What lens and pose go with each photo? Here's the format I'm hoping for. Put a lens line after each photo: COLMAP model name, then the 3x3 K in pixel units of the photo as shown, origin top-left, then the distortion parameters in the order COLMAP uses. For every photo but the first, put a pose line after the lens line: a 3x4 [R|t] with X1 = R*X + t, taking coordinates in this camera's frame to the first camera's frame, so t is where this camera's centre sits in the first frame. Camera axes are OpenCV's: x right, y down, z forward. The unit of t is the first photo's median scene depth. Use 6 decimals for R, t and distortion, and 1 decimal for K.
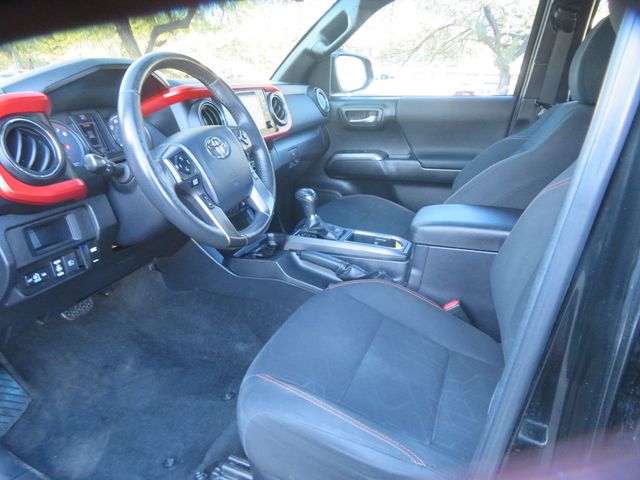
lens RADIAL K [[459.2, 0, 319.2], [0, 459.2, 240.8], [0, 0, 1]] dist [-0.004037, 0.009397]
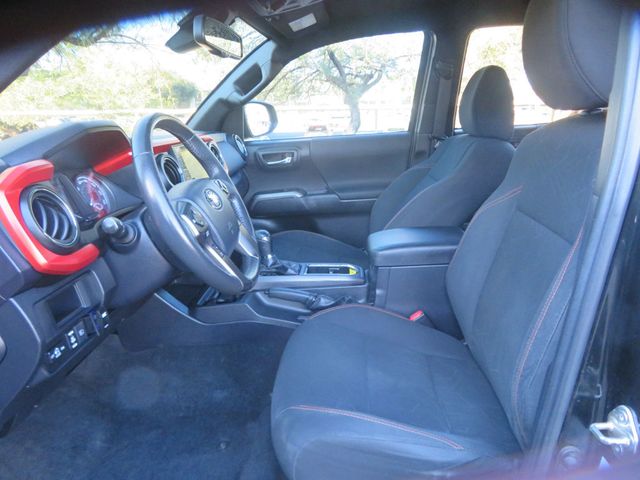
lens RADIAL K [[459.2, 0, 319.1], [0, 459.2, 239.8], [0, 0, 1]] dist [-0.004037, 0.009397]
pose [[0.954588, -0.119082, 0.273096, -0.194107], [0.140650, 0.988195, -0.060735, -0.009267], [-0.262640, 0.096388, 0.960068, -0.041853]]
